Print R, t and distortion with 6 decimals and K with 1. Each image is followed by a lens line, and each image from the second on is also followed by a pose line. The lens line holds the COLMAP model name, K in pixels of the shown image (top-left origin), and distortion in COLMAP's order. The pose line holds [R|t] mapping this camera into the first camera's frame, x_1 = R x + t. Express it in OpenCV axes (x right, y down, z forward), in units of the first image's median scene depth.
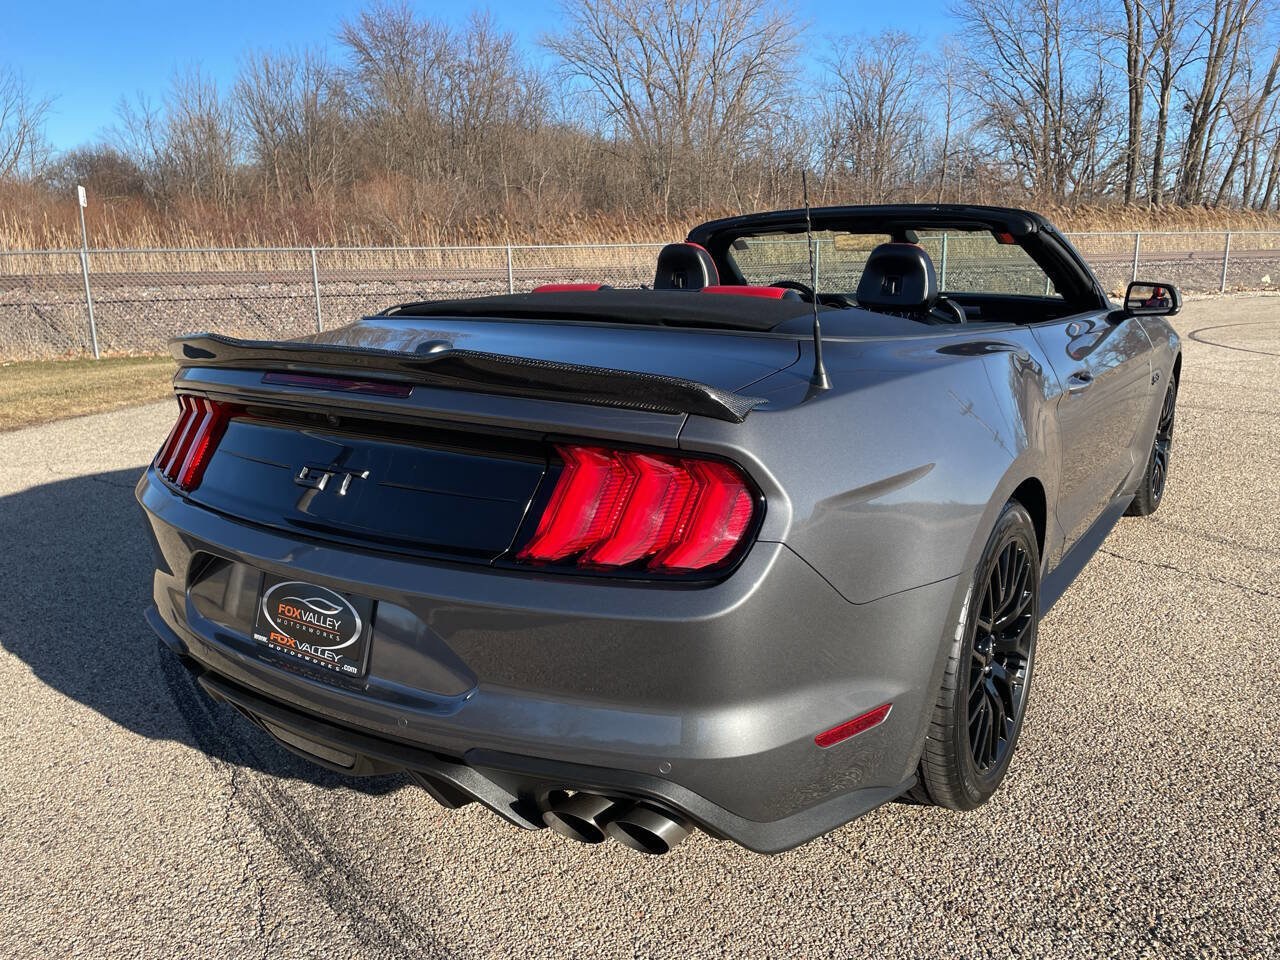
lens RADIAL K [[951.2, 0, 644.1], [0, 951.2, 482.7], [0, 0, 1]] dist [0.081071, -0.101591]
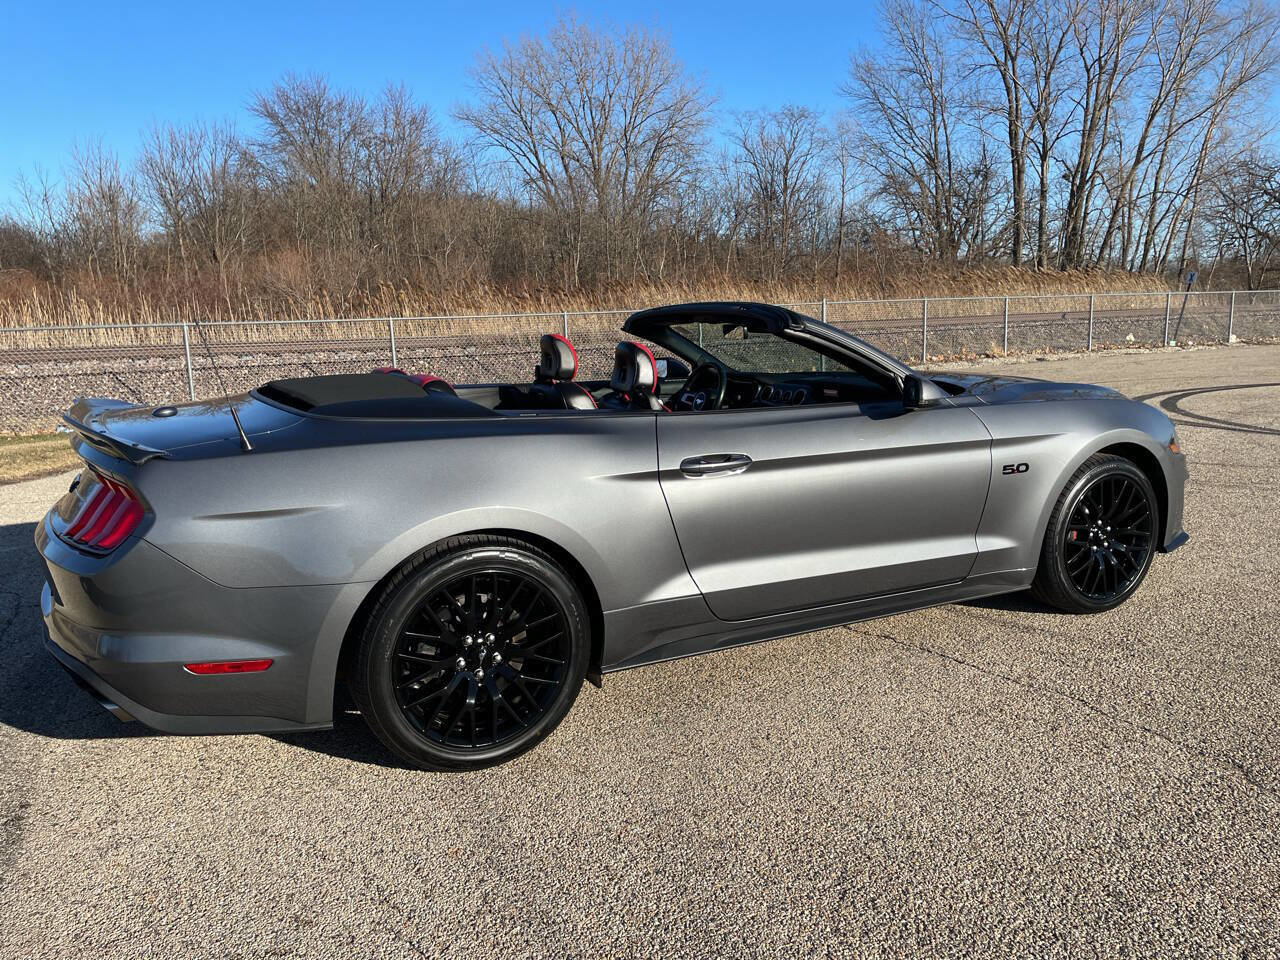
lens RADIAL K [[951.2, 0, 642.8], [0, 951.2, 471.3], [0, 0, 1]] dist [0.081071, -0.101591]
pose [[0.997269, -0.024409, 0.069703, 0.244310], [0.029417, 0.996989, -0.071747, -0.030939], [-0.067742, 0.073601, 0.994984, -0.042775]]
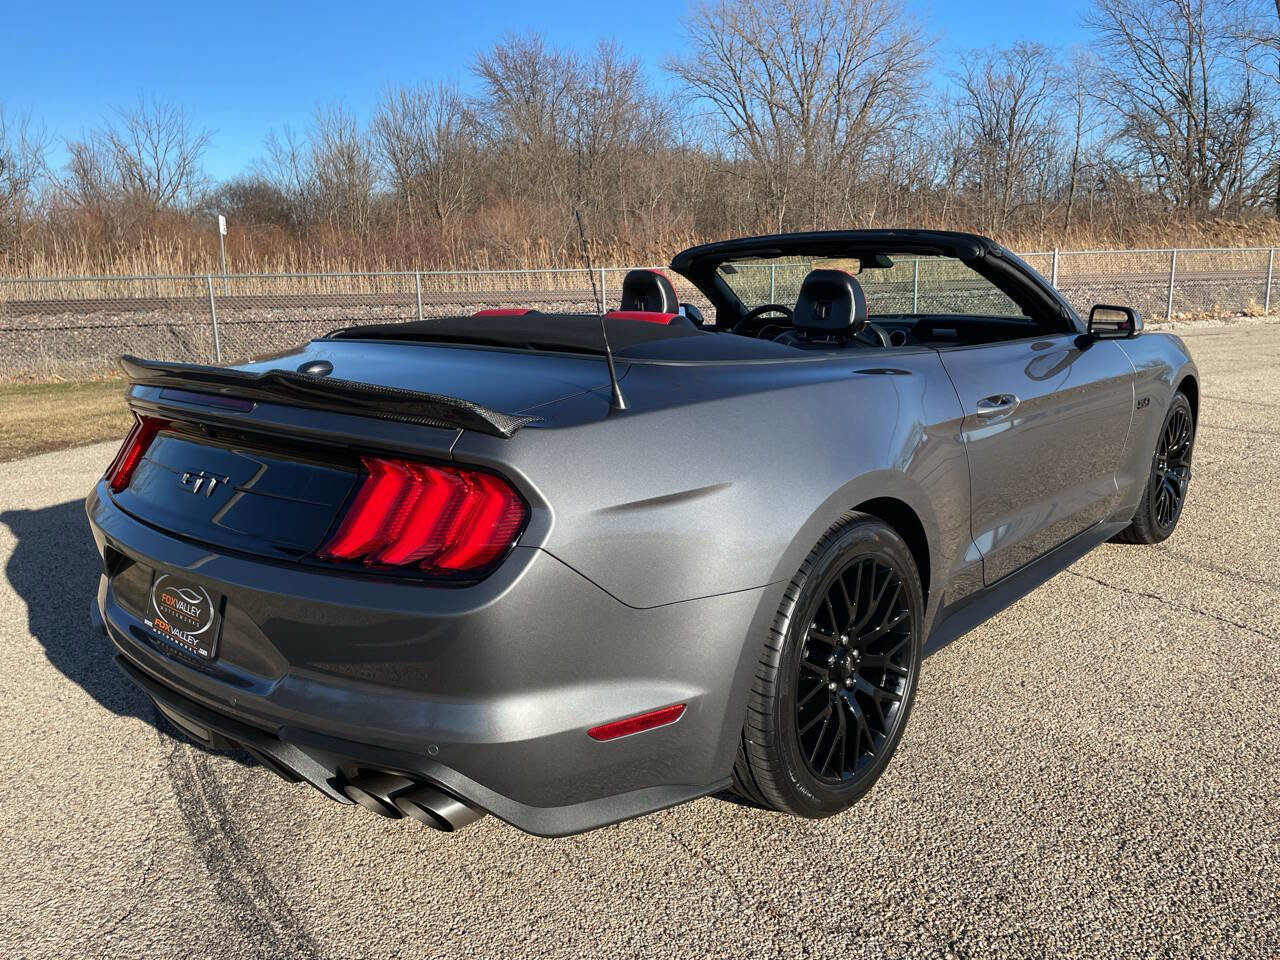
lens RADIAL K [[951.2, 0, 647.3], [0, 951.2, 480.5], [0, 0, 1]] dist [0.081071, -0.101591]
pose [[0.992162, 0.019497, -0.123431, 0.184561], [-0.022147, 0.999552, -0.020136, 0.002142], [0.122983, 0.022711, 0.992149, -0.033724]]
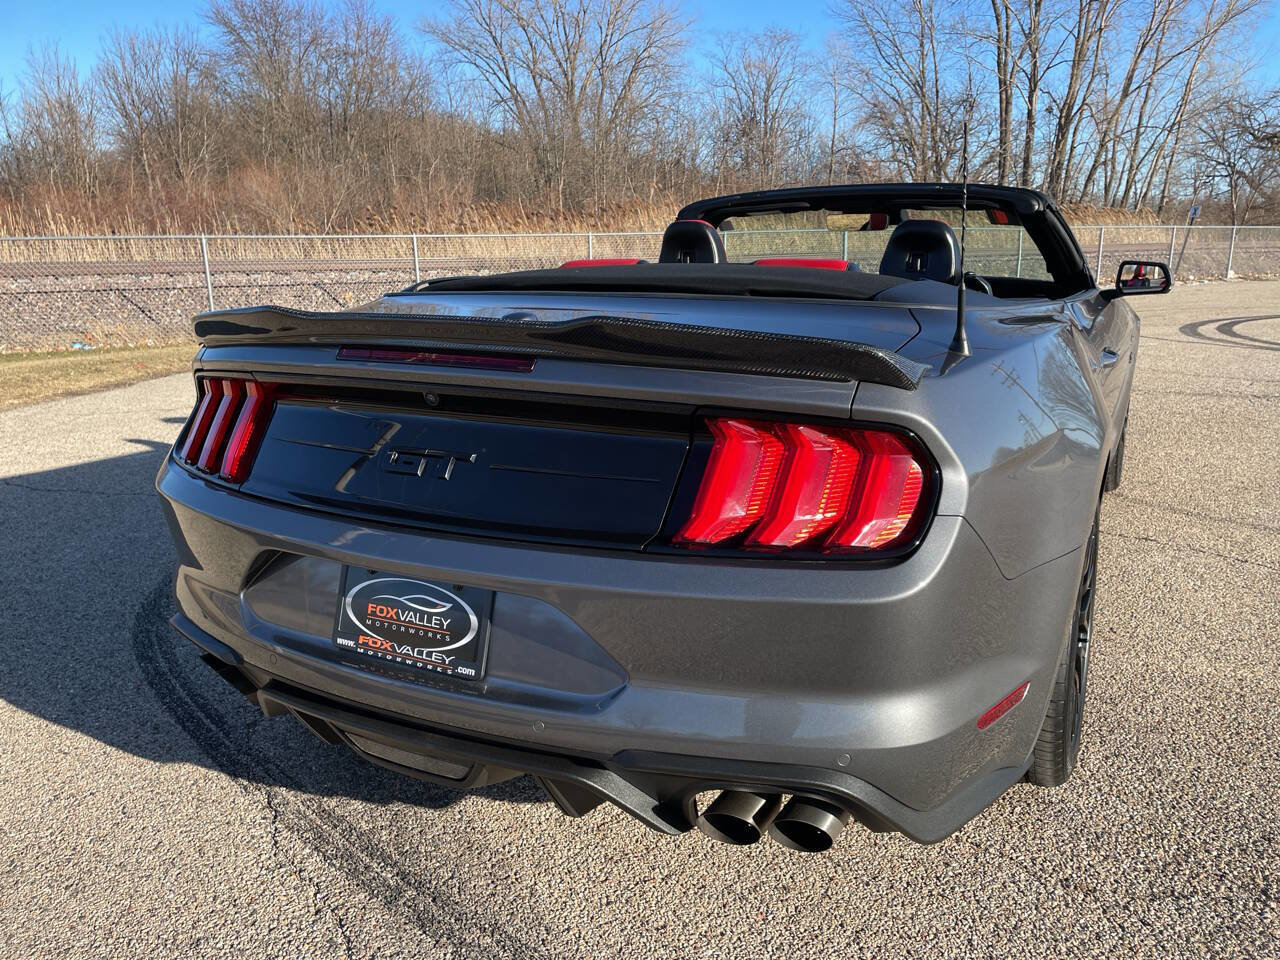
lens RADIAL K [[951.2, 0, 648.8], [0, 951.2, 484.5], [0, 0, 1]] dist [0.081071, -0.101591]
pose [[0.992903, -0.025554, 0.116145, -0.125127], [0.024635, 0.999653, 0.009339, 0.007022], [-0.116344, -0.006412, 0.993188, 0.043143]]
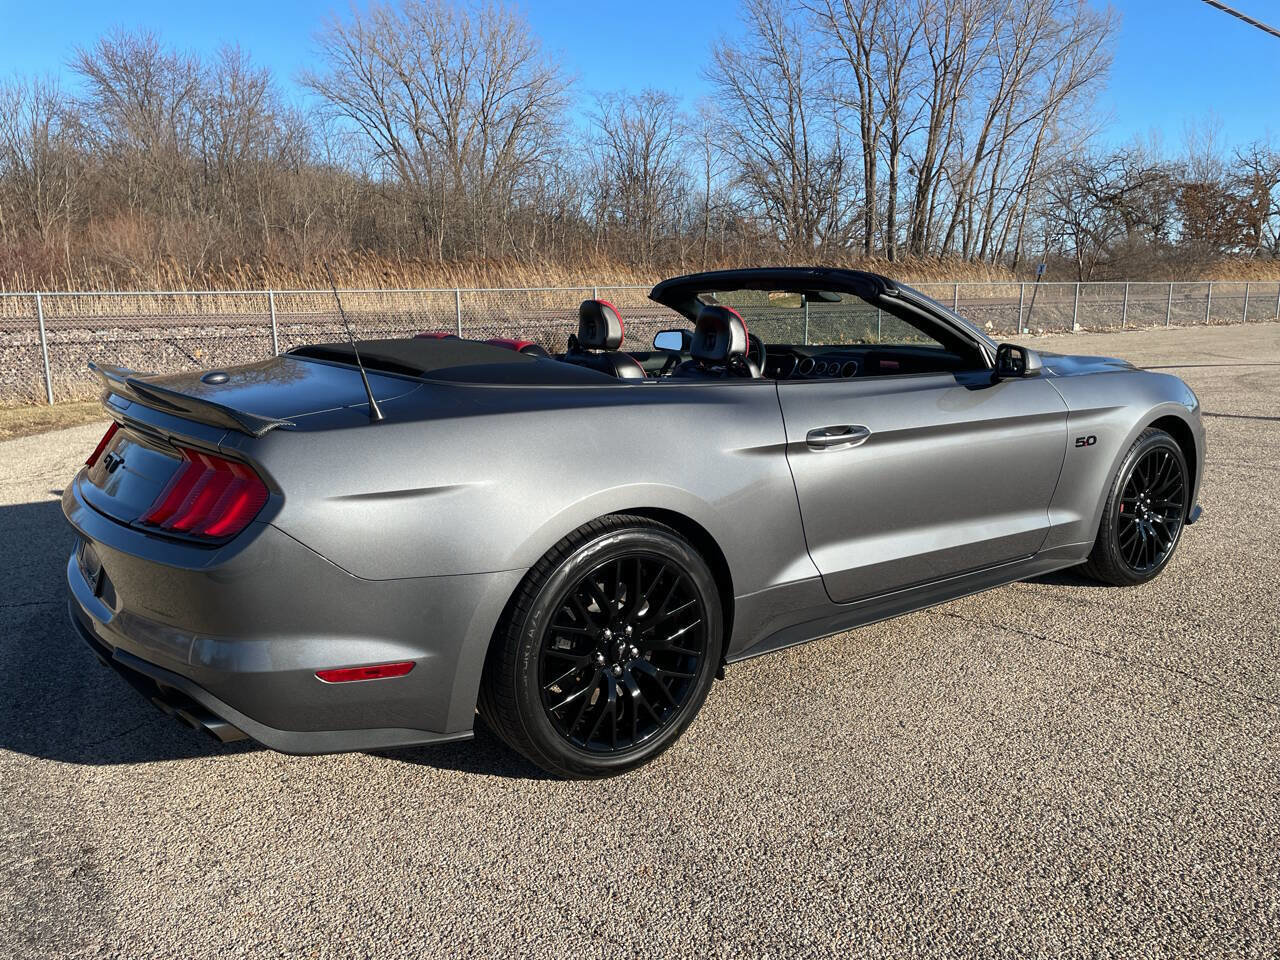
lens RADIAL K [[951.2, 0, 635.1], [0, 951.2, 471.6], [0, 0, 1]] dist [0.081071, -0.101591]
pose [[0.976294, -0.034784, 0.213634, -0.002866], [0.046350, 0.997705, -0.049367, -0.036403], [-0.211426, 0.058098, 0.975666, 0.075935]]
